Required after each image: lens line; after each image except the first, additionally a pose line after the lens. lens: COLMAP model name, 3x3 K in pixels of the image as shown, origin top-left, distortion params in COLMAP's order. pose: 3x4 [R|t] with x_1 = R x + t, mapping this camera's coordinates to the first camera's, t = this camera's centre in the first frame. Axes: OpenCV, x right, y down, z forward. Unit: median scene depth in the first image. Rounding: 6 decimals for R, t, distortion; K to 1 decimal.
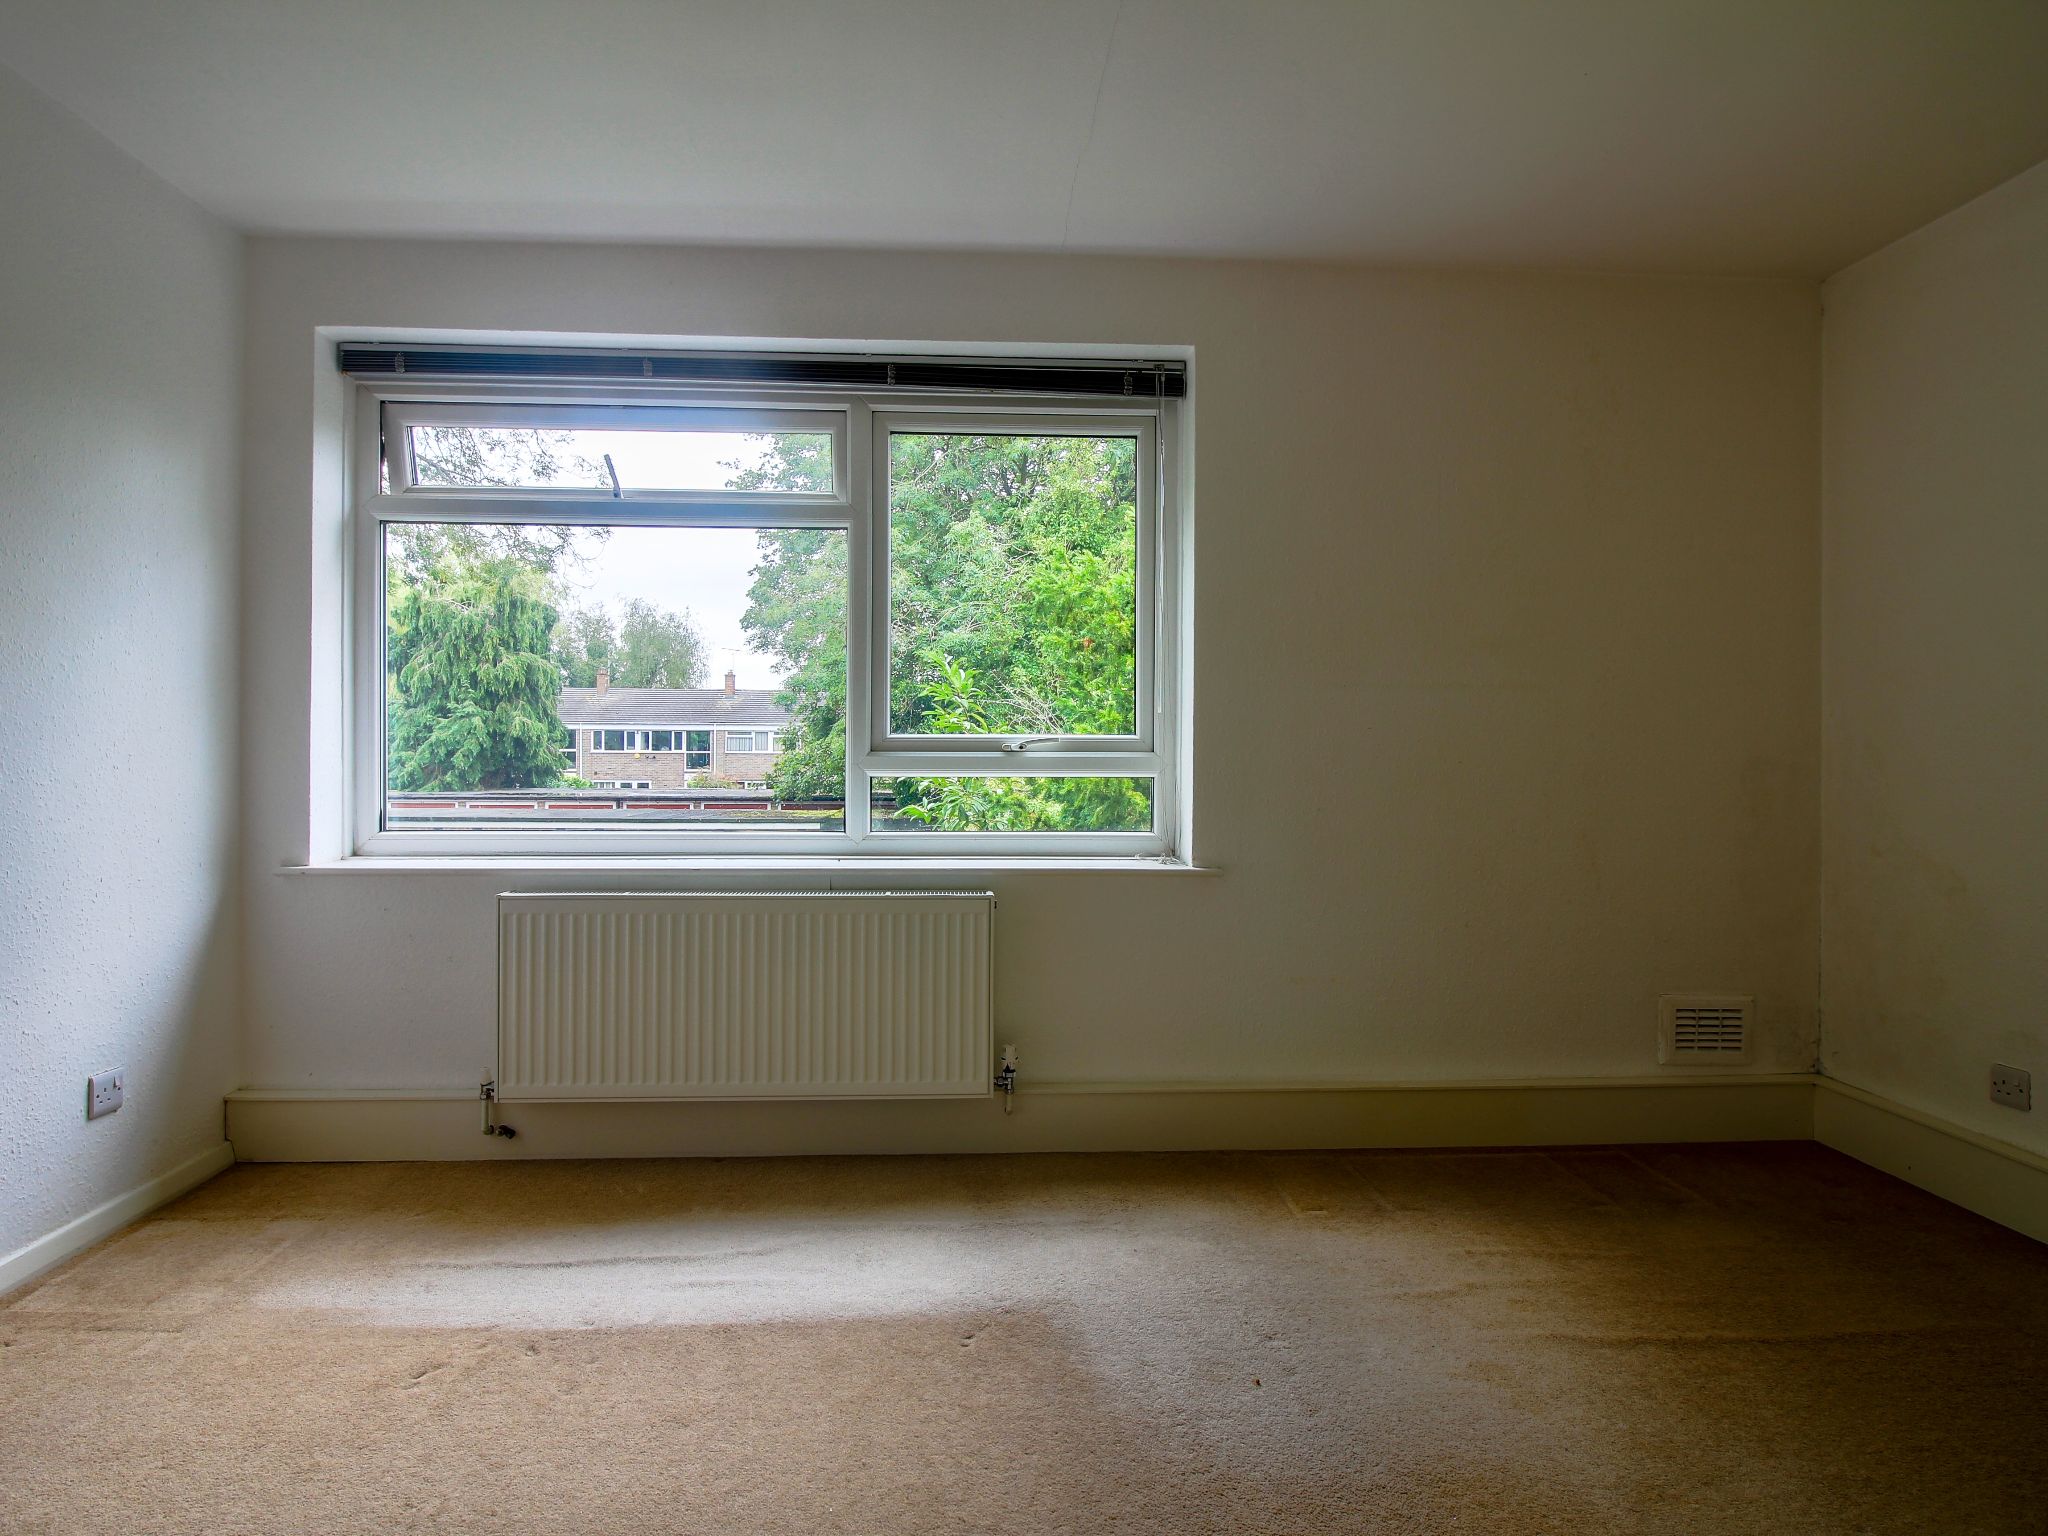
lens RADIAL K [[1084.1, 0, 1022.8], [0, 1084.1, 759.3], [0, 0, 1]] dist [0.001288, -0.008844]
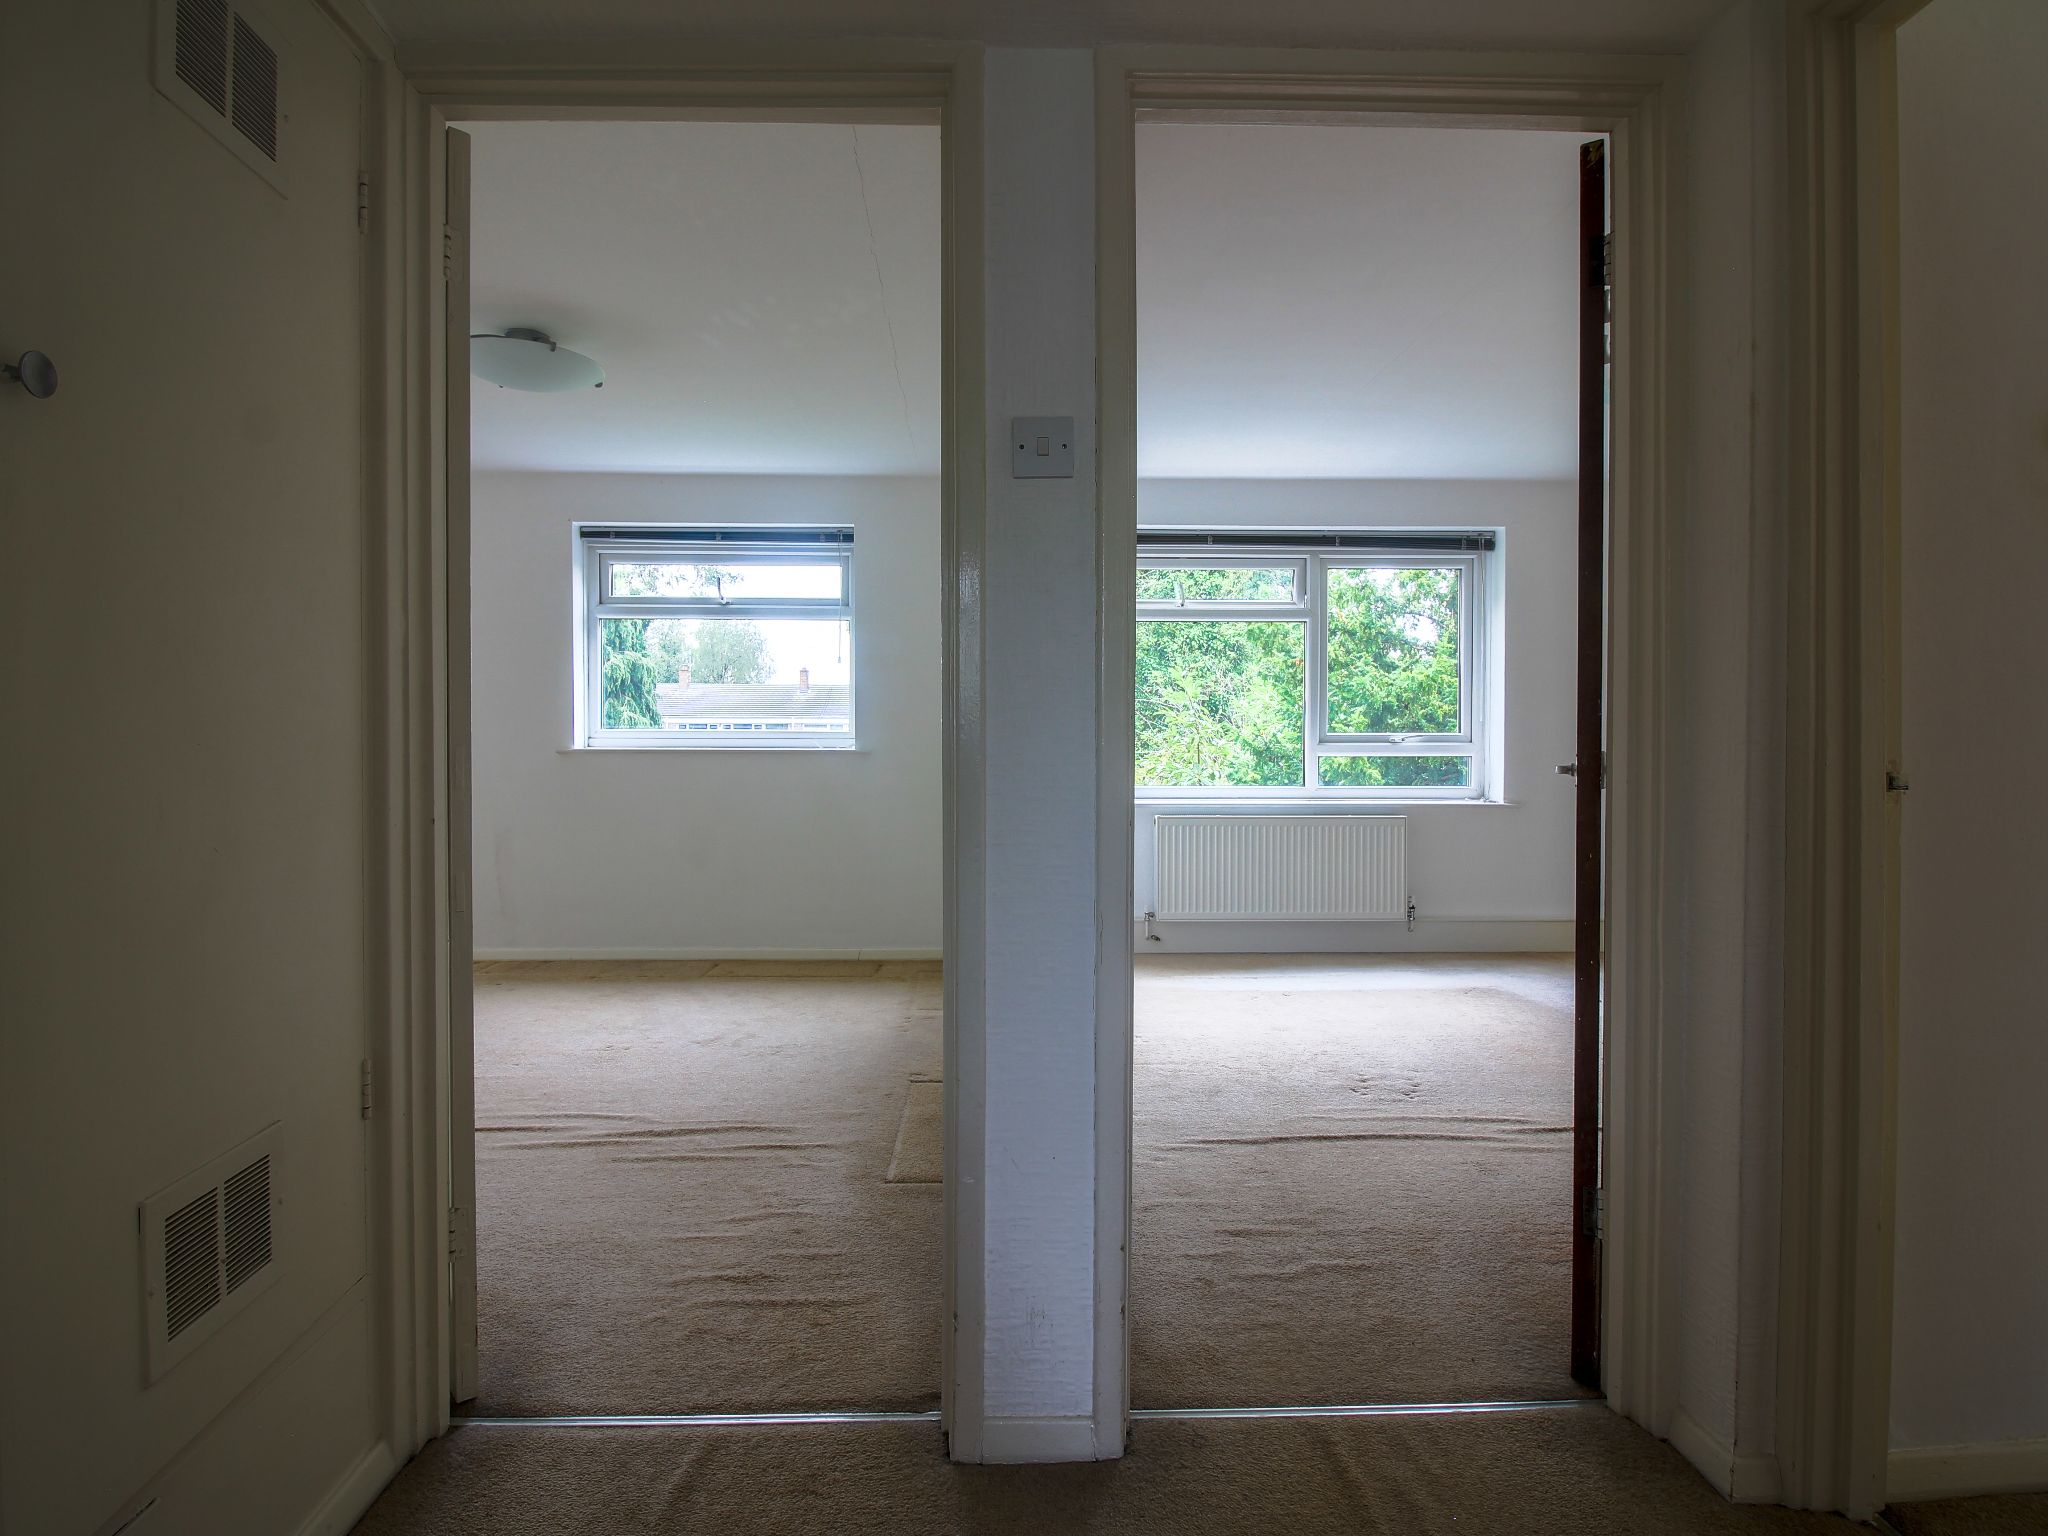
lens RADIAL K [[1084.1, 0, 1019.2], [0, 1084.1, 761.9], [0, 0, 1]] dist [0.001288, -0.008844]
pose [[0.999693, -0.002922, -0.024624, -0.528073], [0.003188, 0.999937, 0.010796, 0.003529], [0.024591, -0.010871, 0.999638, -0.749384]]
